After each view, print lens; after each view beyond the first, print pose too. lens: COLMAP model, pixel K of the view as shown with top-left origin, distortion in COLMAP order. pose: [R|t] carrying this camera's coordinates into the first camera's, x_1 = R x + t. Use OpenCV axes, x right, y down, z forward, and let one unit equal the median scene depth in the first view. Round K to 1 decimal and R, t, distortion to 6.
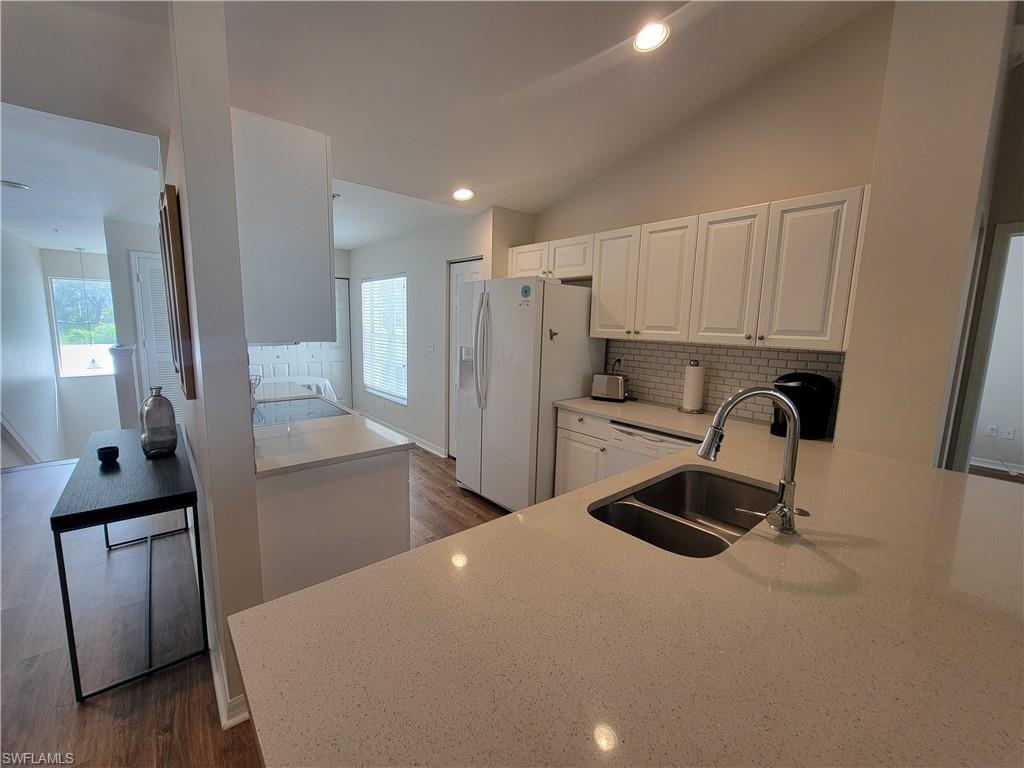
lens RADIAL K [[419.5, 0, 507.2], [0, 419.5, 382.5], [0, 0, 1]] dist [-0.003775, 0.000089]
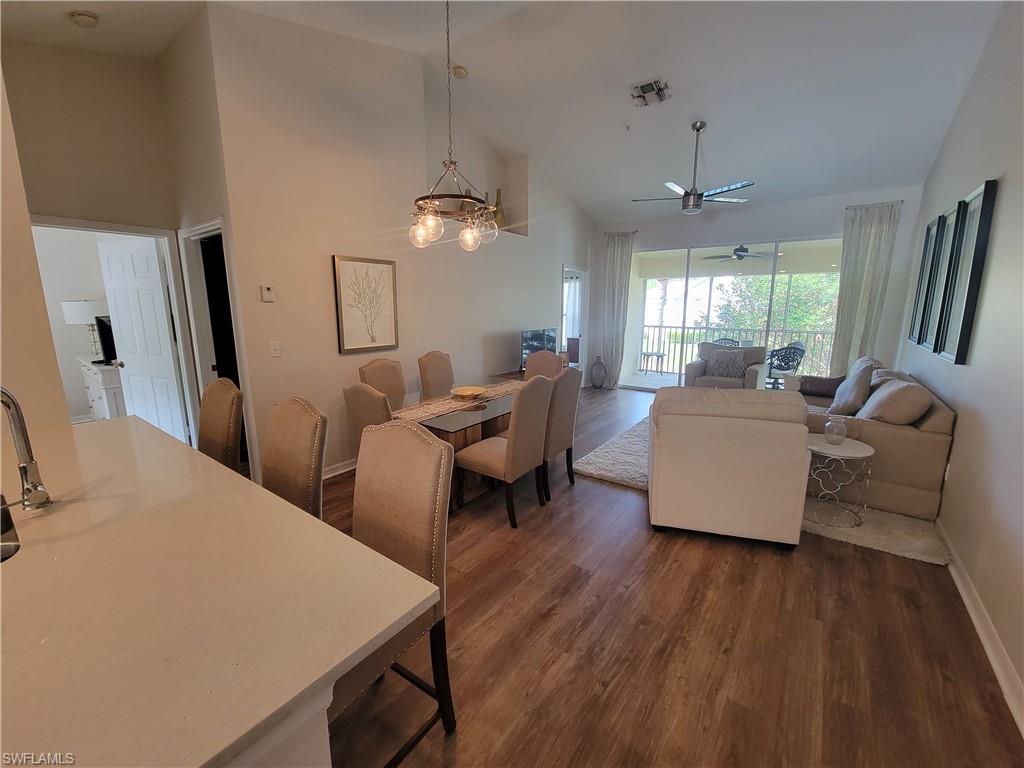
lens RADIAL K [[419.5, 0, 510.9], [0, 419.5, 378.0], [0, 0, 1]] dist [-0.003775, 0.000089]
pose [[-0.230672, -0.194491, 0.953396, -0.149341], [0.137223, 0.963525, 0.229758, -0.012382], [-0.963307, 0.183826, -0.195569, -0.006117]]
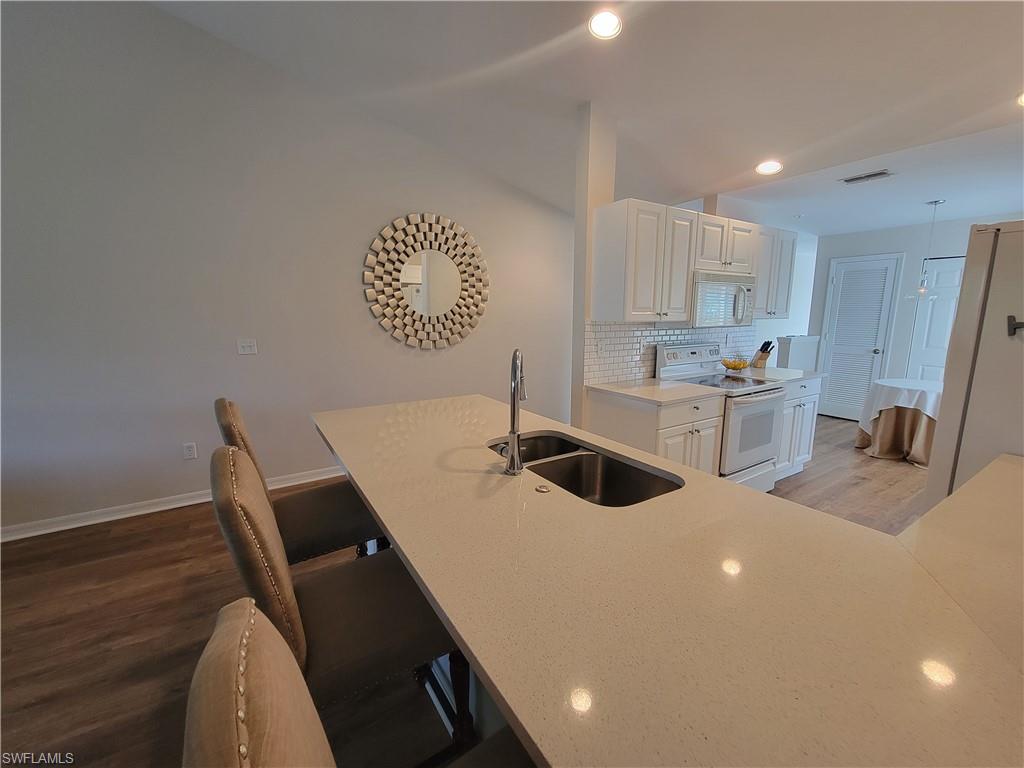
lens RADIAL K [[419.5, 0, 506.3], [0, 419.5, 384.4], [0, 0, 1]] dist [-0.003775, 0.000089]
pose [[-0.134742, 0.146511, -0.979989, 0.456655], [-0.148741, 0.974812, 0.166187, -0.021730], [0.979653, 0.168157, -0.109556, 0.272715]]
